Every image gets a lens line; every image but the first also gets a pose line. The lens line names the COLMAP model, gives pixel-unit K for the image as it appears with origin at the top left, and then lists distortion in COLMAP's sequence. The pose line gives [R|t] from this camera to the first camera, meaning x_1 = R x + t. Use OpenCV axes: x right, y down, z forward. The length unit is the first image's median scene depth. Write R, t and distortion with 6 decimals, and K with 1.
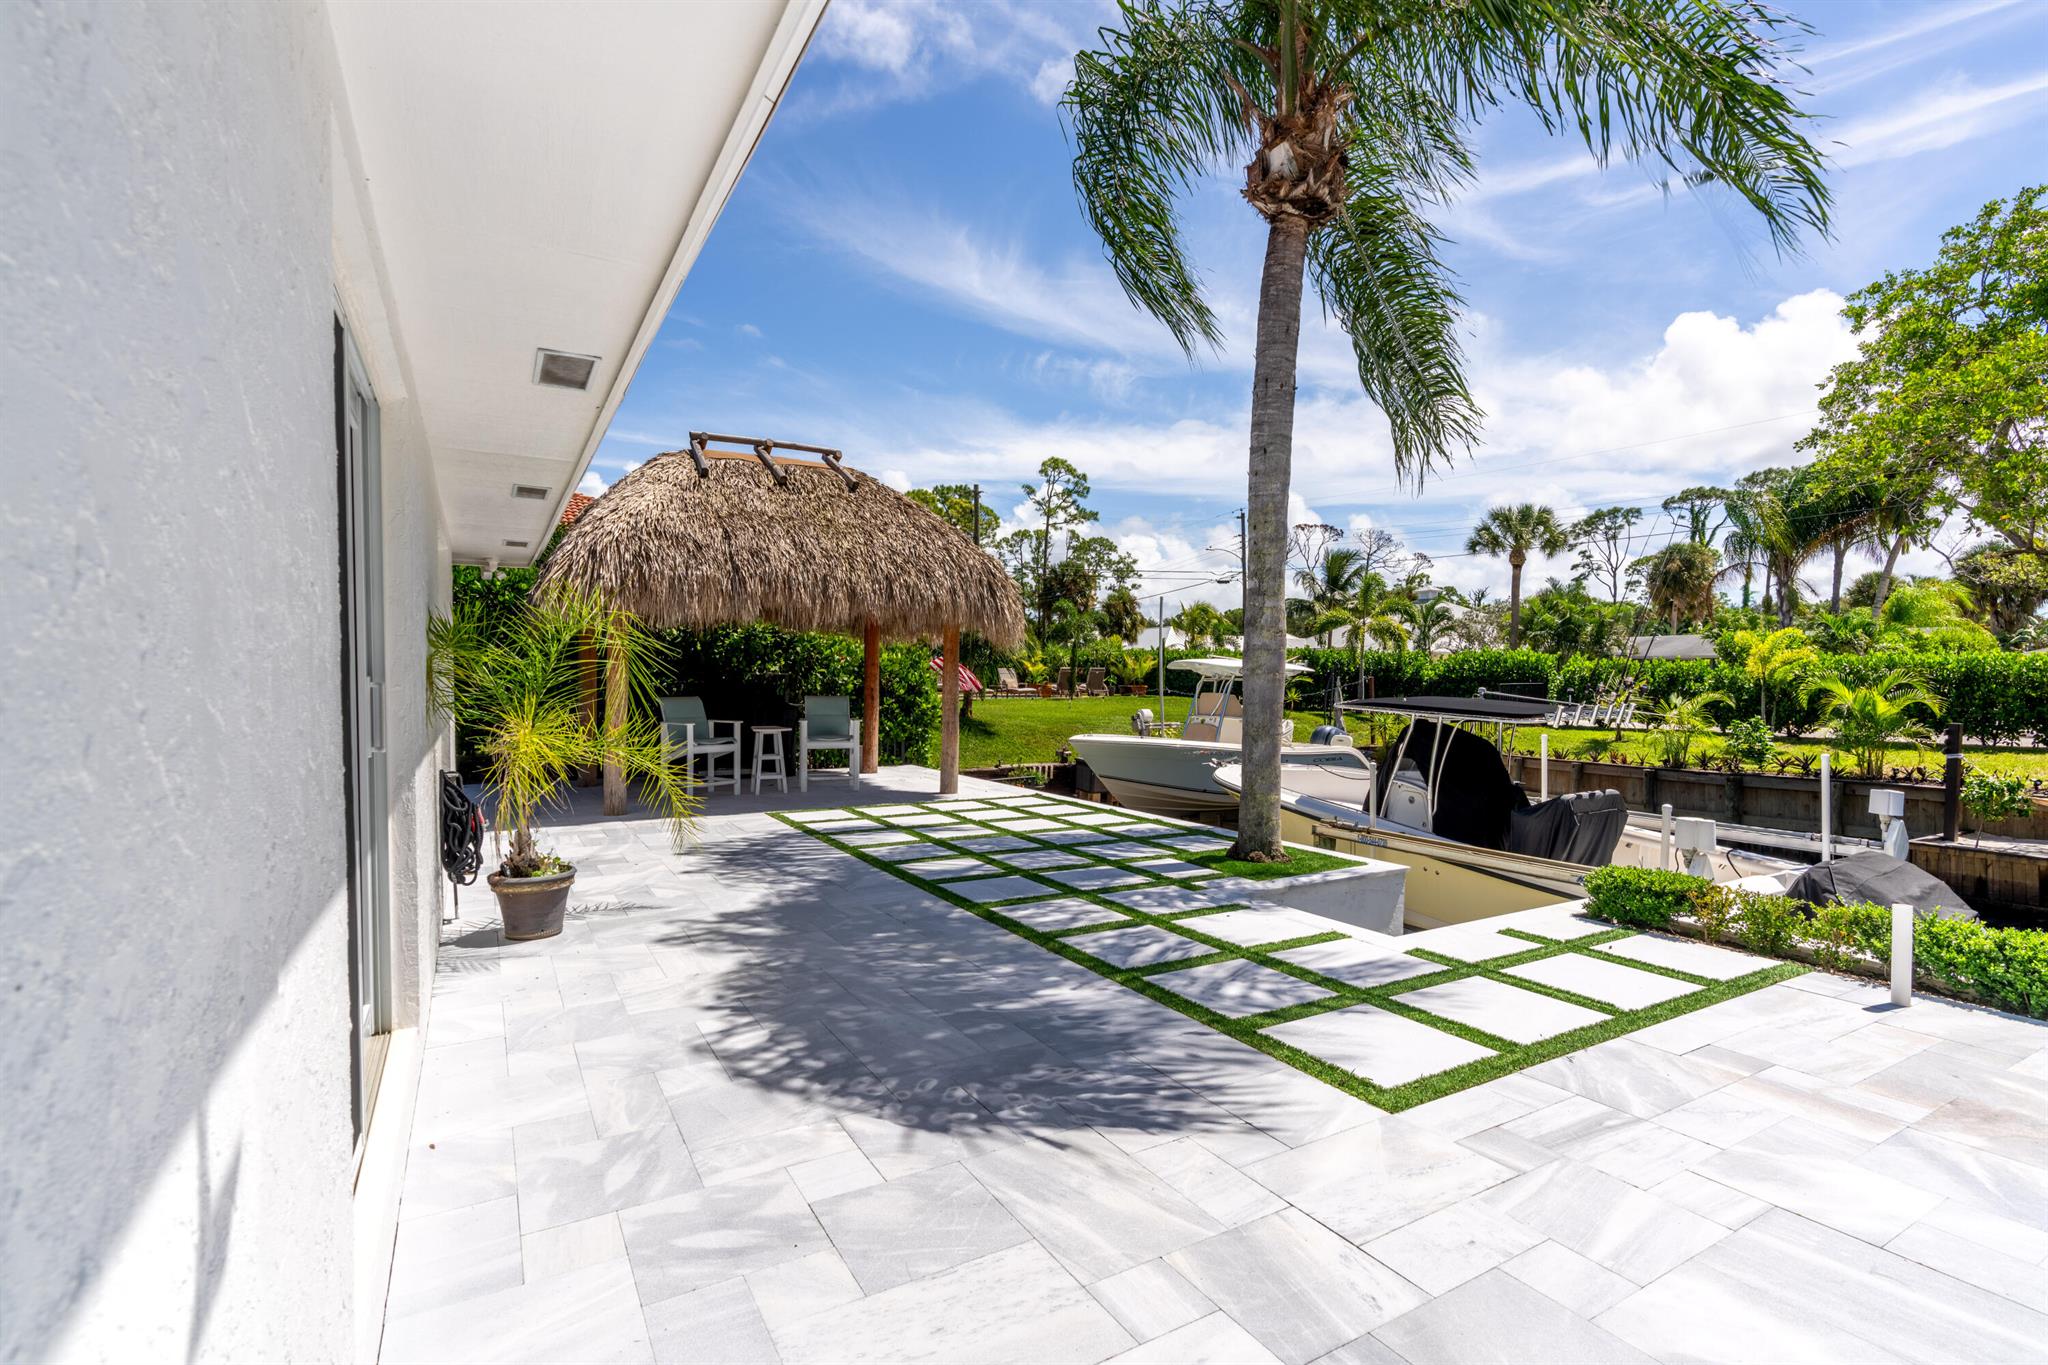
lens RADIAL K [[962.7, 0, 1045.7], [0, 962.7, 699.2], [0, 0, 1]] dist [-0.001507, -0.000532]
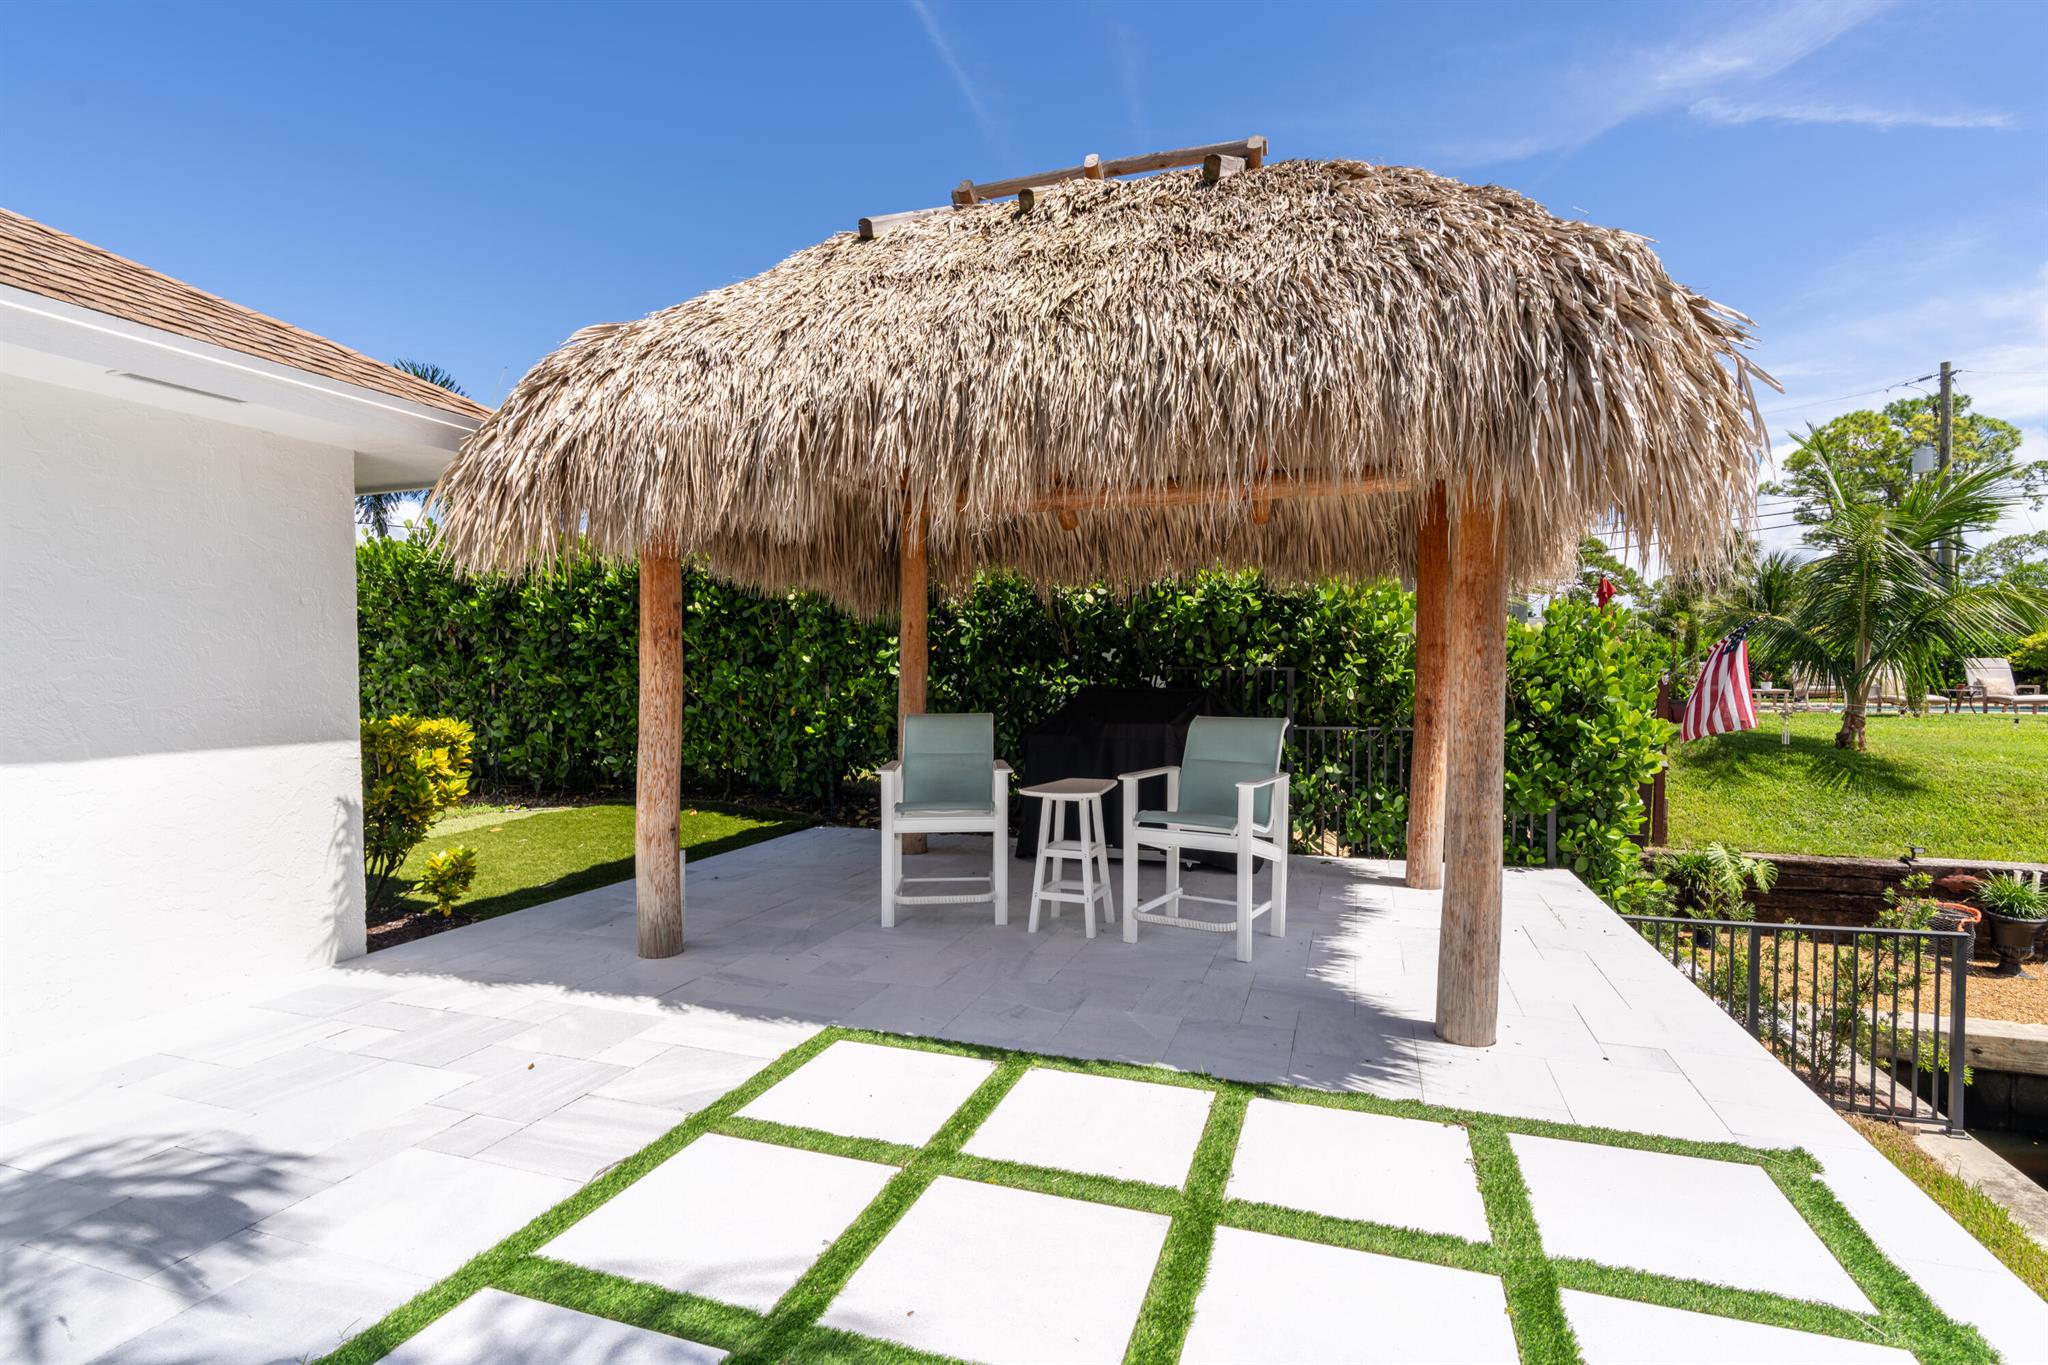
lens RADIAL K [[962.7, 0, 1039.7], [0, 962.7, 695.0], [0, 0, 1]] dist [-0.001507, -0.000532]
pose [[0.659460, 0.008606, -0.751691, 0.043093], [-0.012818, 0.999918, 0.000202, -0.012662], [0.751631, 0.009502, 0.659516, 0.657913]]
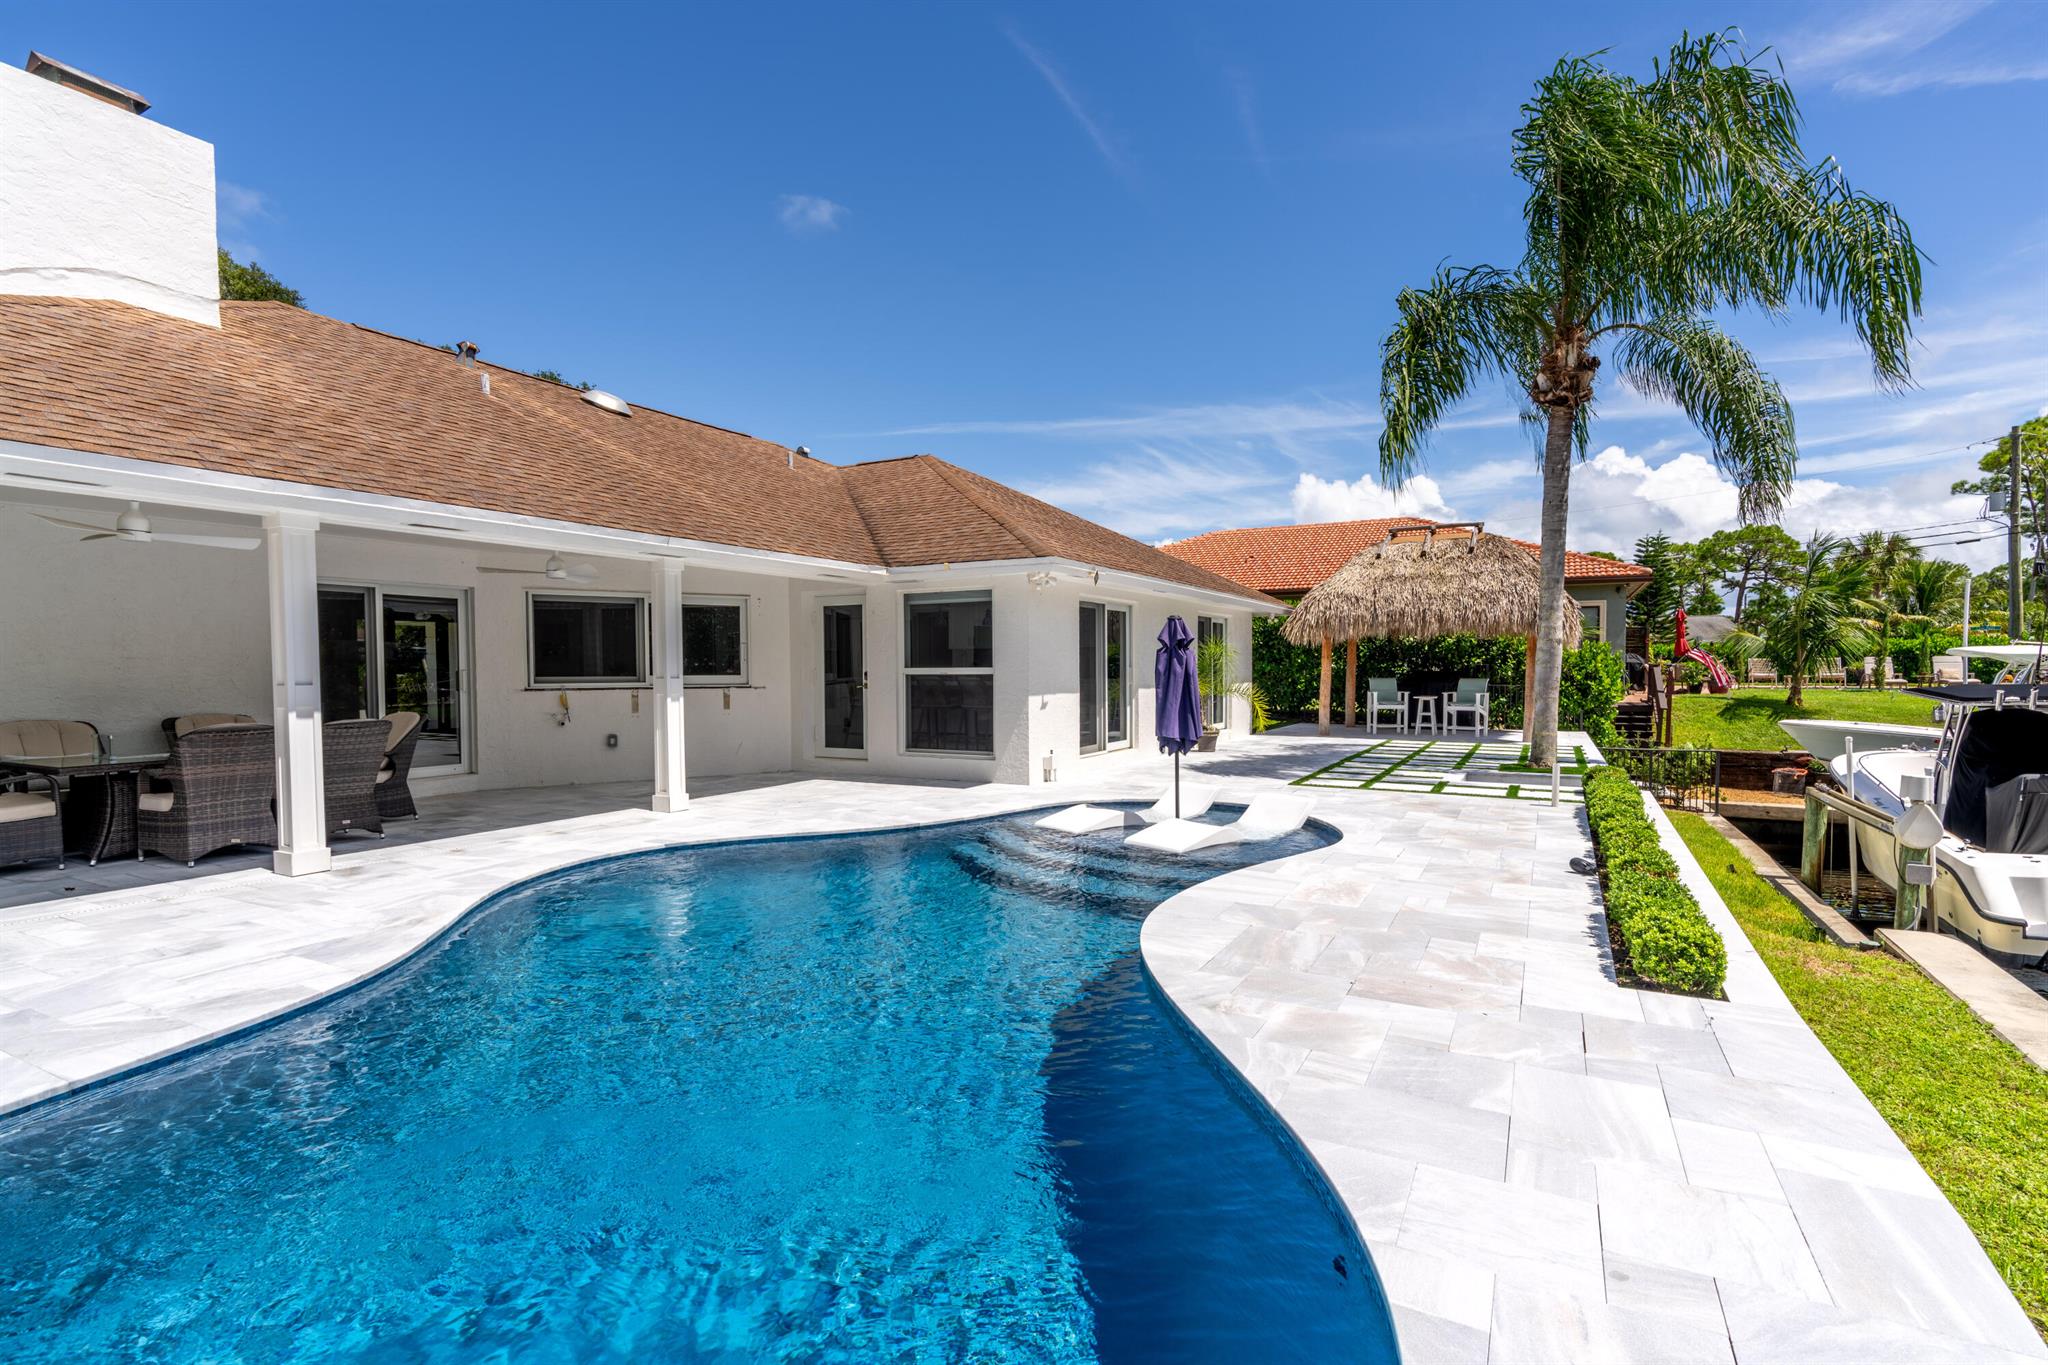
lens RADIAL K [[962.7, 0, 1038.0], [0, 962.7, 690.7], [0, 0, 1]] dist [-0.001507, -0.000532]
pose [[0.525817, 0.016867, -0.850431, 0.758661], [-0.017670, 0.999804, 0.008904, 0.015737], [0.850414, 0.010345, 0.526012, -0.451794]]
